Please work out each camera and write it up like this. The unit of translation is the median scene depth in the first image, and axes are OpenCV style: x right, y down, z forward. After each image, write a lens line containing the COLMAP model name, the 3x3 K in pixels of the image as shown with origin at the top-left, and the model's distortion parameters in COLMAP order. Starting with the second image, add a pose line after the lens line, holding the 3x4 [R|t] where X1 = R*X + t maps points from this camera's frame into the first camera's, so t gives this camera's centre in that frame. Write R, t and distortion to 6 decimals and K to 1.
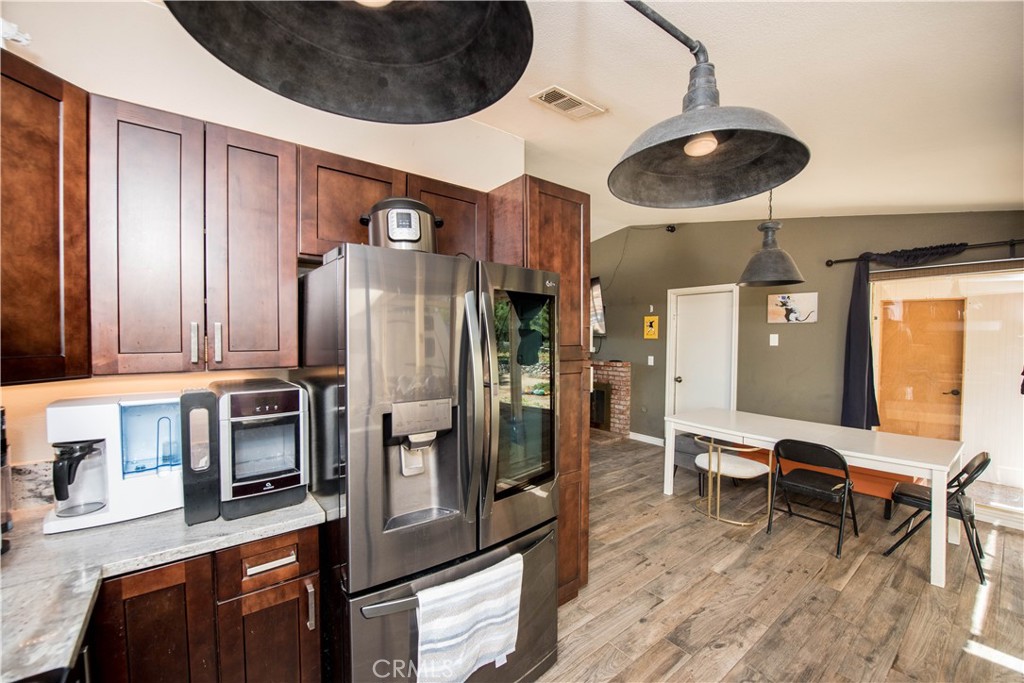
lens RADIAL K [[413.0, 0, 513.5], [0, 413.0, 347.1], [0, 0, 1]] dist [-0.016961, -0.001787]
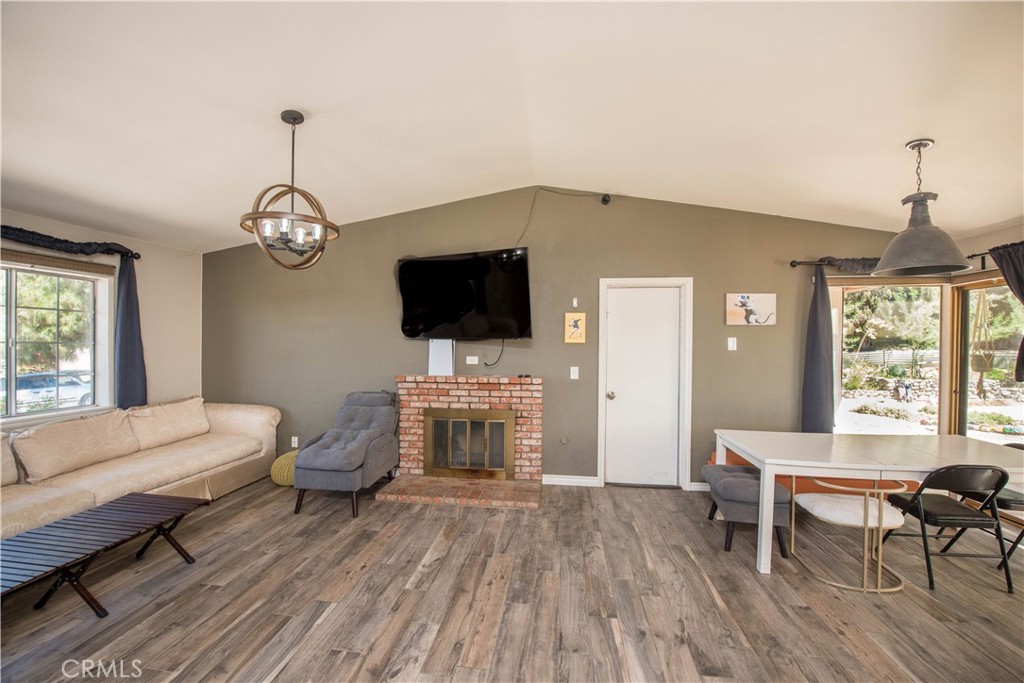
lens RADIAL K [[413.0, 0, 515.3], [0, 413.0, 342.5], [0, 0, 1]] dist [-0.016961, -0.001787]
pose [[0.700774, -0.000285, 0.713384, -0.307991], [0.018290, 0.999678, -0.017567, -0.011948], [-0.713149, 0.025359, 0.700553, 0.643151]]
